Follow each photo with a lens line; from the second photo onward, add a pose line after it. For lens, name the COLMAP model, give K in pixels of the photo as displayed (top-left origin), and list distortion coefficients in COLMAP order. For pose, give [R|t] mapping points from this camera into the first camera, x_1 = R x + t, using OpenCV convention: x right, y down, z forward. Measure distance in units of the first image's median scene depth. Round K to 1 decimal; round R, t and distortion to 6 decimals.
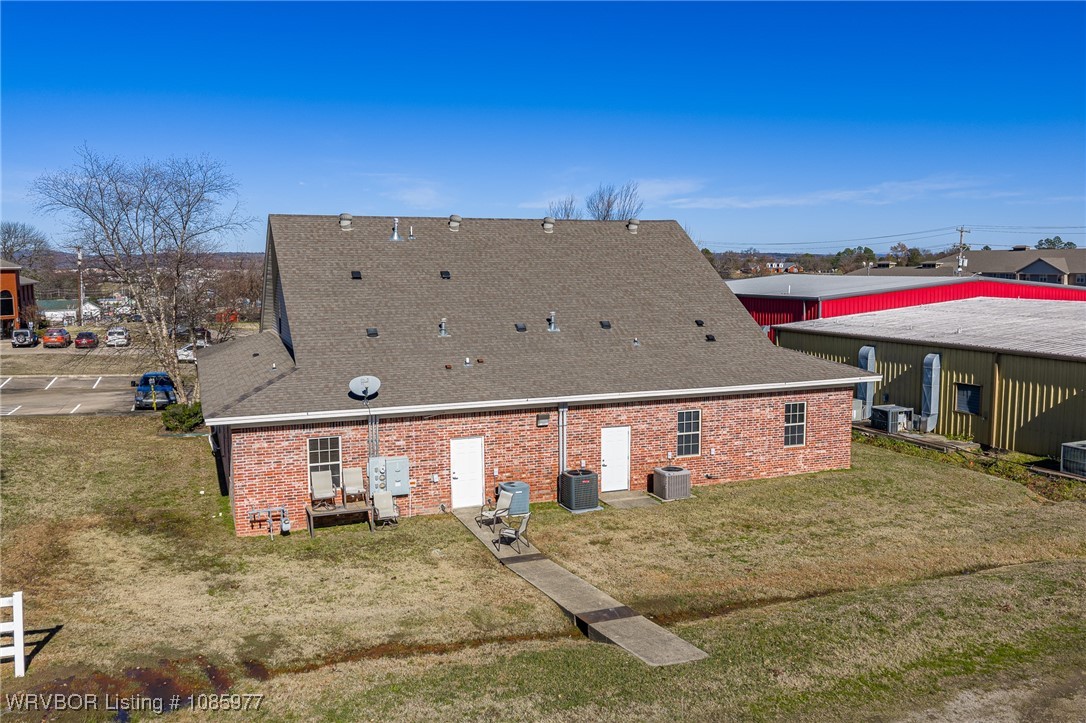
lens RADIAL K [[901.5, 0, 546.9], [0, 901.5, 364.5], [0, 0, 1]] dist [0.018134, -0.027537]
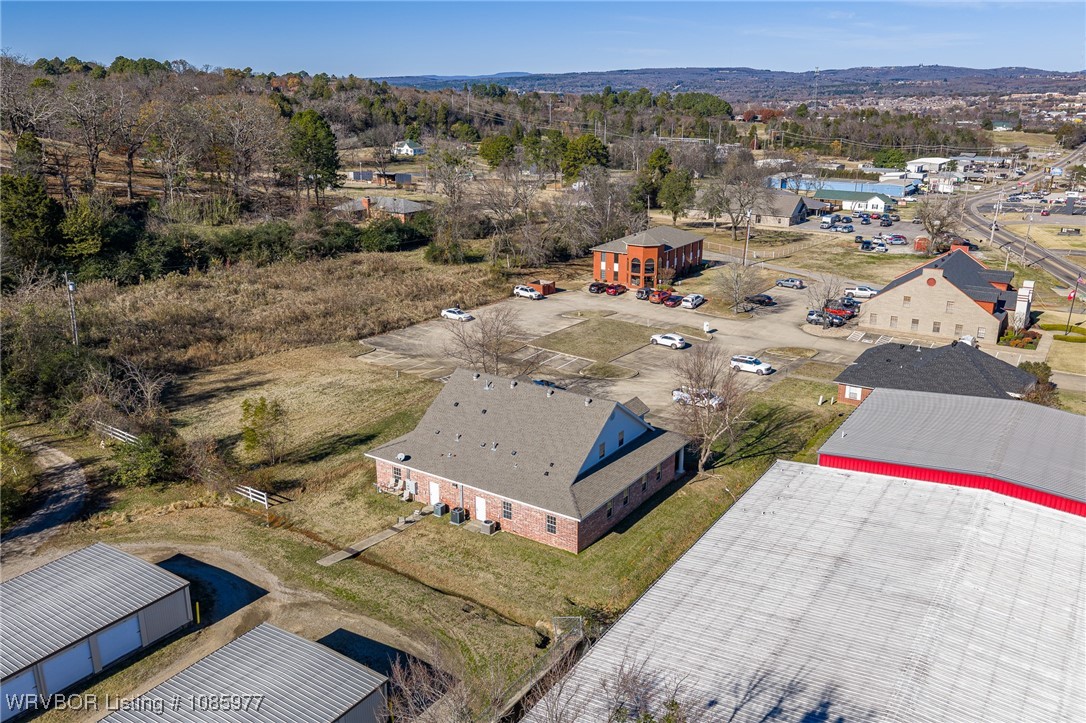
lens RADIAL K [[901.5, 0, 538.3], [0, 901.5, 359.3], [0, 0, 1]] dist [0.018134, -0.027537]
pose [[0.554519, 0.248311, -0.794261, 2.112613], [-0.091971, 0.966884, 0.238068, -0.938316], [0.827073, -0.058964, 0.558993, -0.264296]]
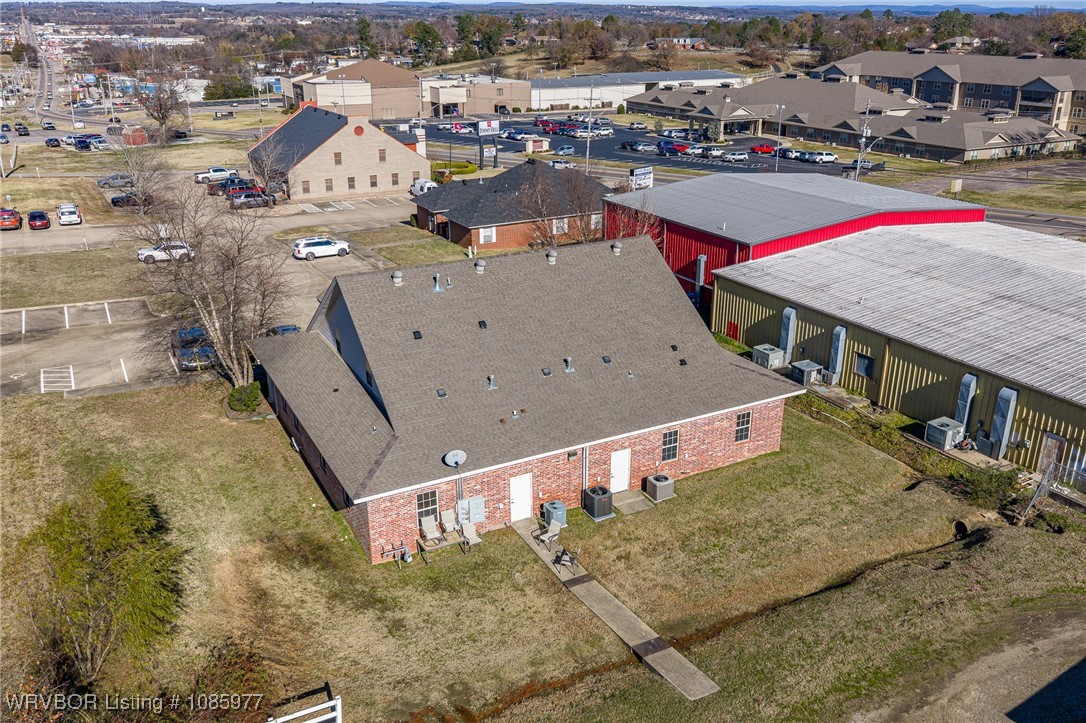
lens RADIAL K [[901.5, 0, 548.2], [0, 901.5, 364.9], [0, 0, 1]] dist [0.018134, -0.027537]
pose [[0.993540, -0.037824, 0.106995, -0.180058], [0.009143, 0.966435, 0.256749, -0.419690], [-0.113115, -0.254113, 0.960537, -0.286680]]
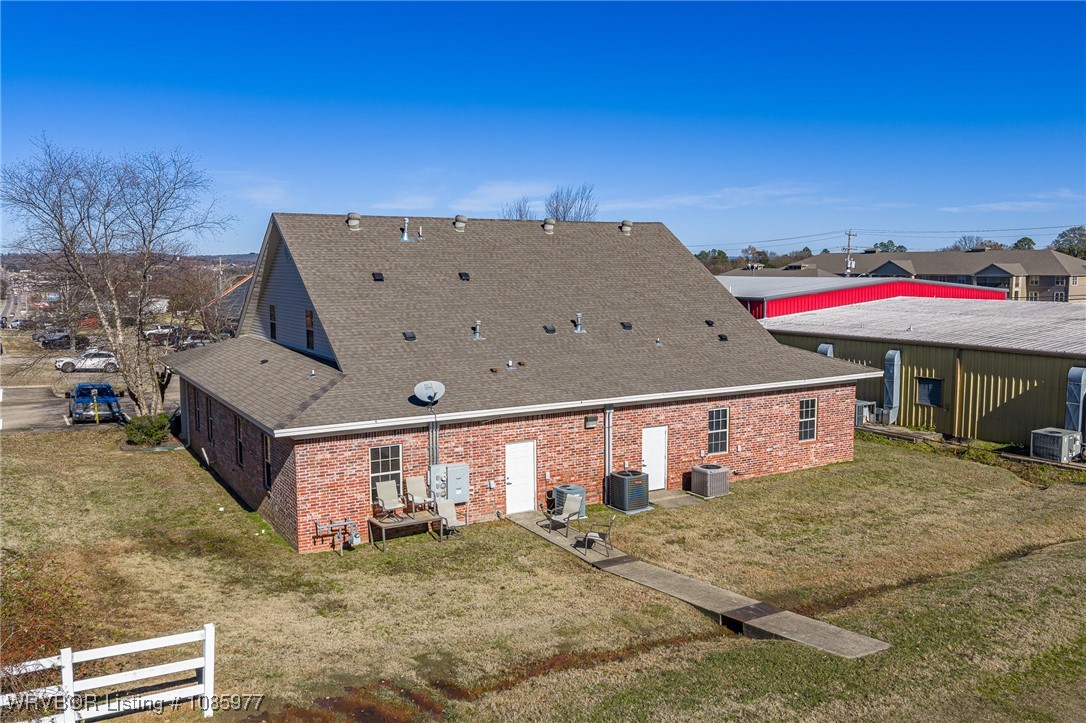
lens RADIAL K [[901.5, 0, 548.0], [0, 901.5, 364.0], [0, 0, 1]] dist [0.018134, -0.027537]
pose [[0.987492, -0.016958, 0.156754, -0.200967], [0.017326, 0.999849, -0.000979, -0.002115], [-0.156714, 0.003682, 0.987637, 0.022983]]
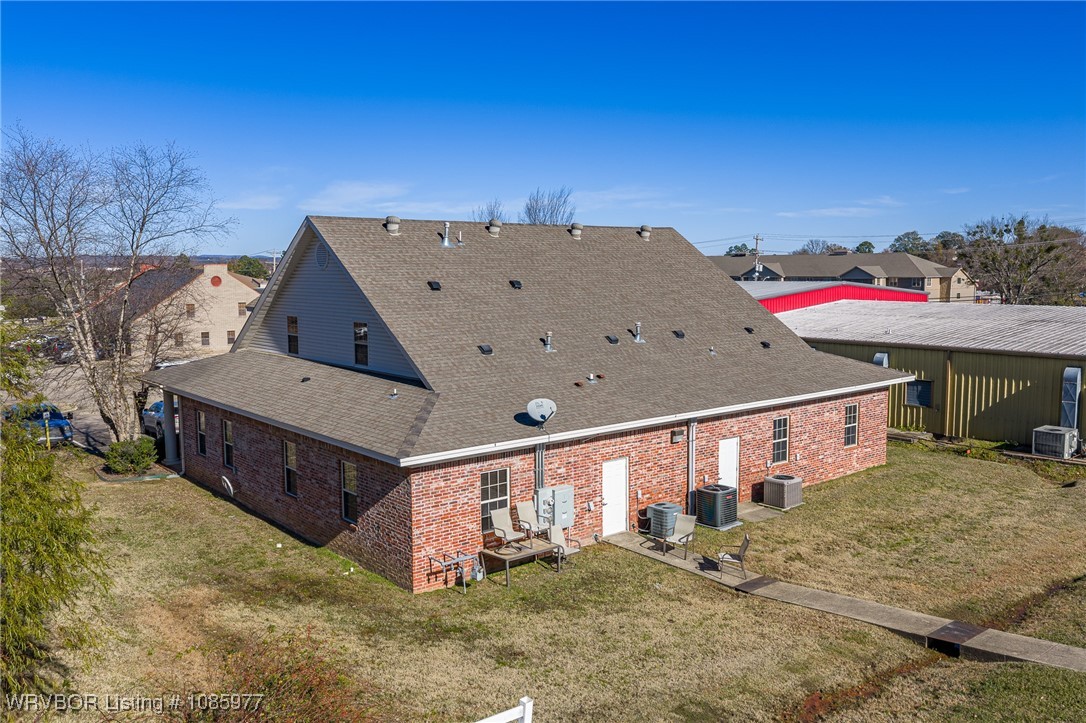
lens RADIAL K [[901.5, 0, 549.1], [0, 901.5, 361.5], [0, 0, 1]] dist [0.018134, -0.027537]
pose [[0.950321, -0.033359, 0.309480, -0.416191], [0.035755, 0.999358, -0.002073, -0.019688], [-0.309212, 0.013036, 0.950904, 0.127085]]
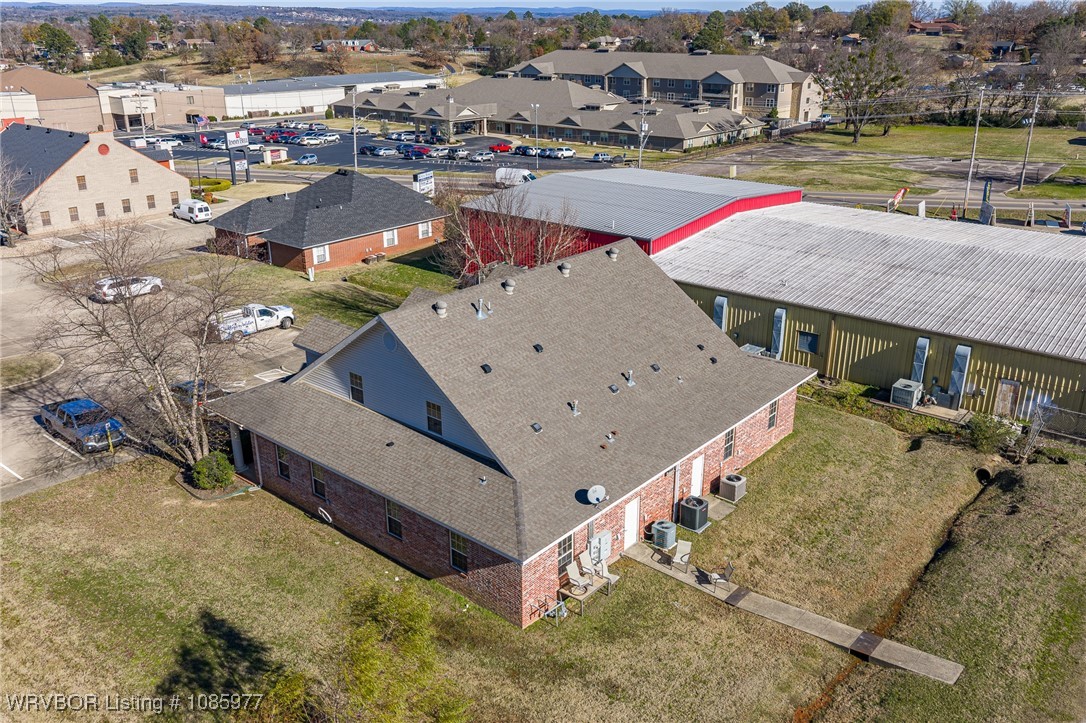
lens RADIAL K [[901.5, 0, 550.9], [0, 901.5, 360.8], [0, 0, 1]] dist [0.018134, -0.027537]
pose [[0.882871, -0.165087, 0.439641, -0.703785], [0.049820, 0.963816, 0.261870, -0.444666], [-0.466965, -0.209294, 0.859150, -0.035819]]
